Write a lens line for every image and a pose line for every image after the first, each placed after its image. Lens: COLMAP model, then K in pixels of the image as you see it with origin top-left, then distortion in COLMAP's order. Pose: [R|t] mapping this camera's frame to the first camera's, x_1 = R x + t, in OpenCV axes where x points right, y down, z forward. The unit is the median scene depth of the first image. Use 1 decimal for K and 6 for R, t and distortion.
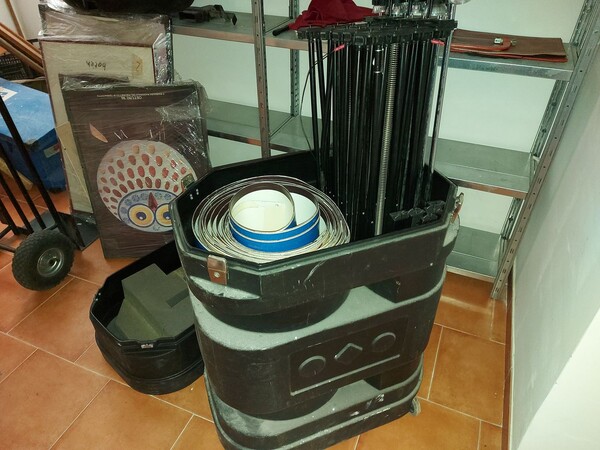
lens RADIAL K [[431.9, 0, 300.0], [0, 431.9, 225.0], [0, 0, 1]] dist [0.090275, -0.090667]
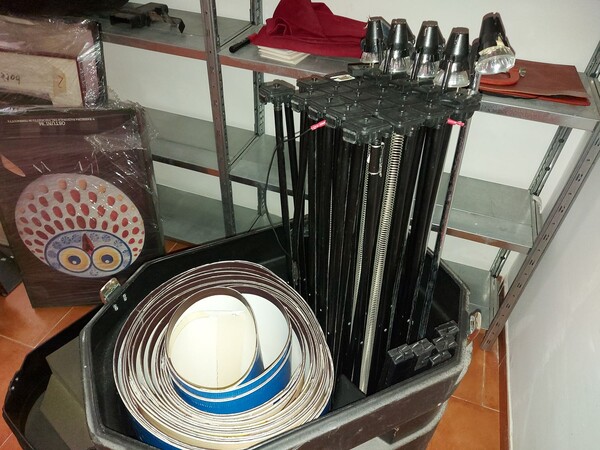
lens RADIAL K [[431.9, 0, 300.0], [0, 431.9, 225.0], [0, 0, 1]] dist [0.090275, -0.090667]
pose [[0.997252, -0.011273, 0.073223, 0.003743], [0.006313, 0.997692, 0.067612, -0.151337], [-0.073816, -0.066964, 0.995021, 0.151726]]
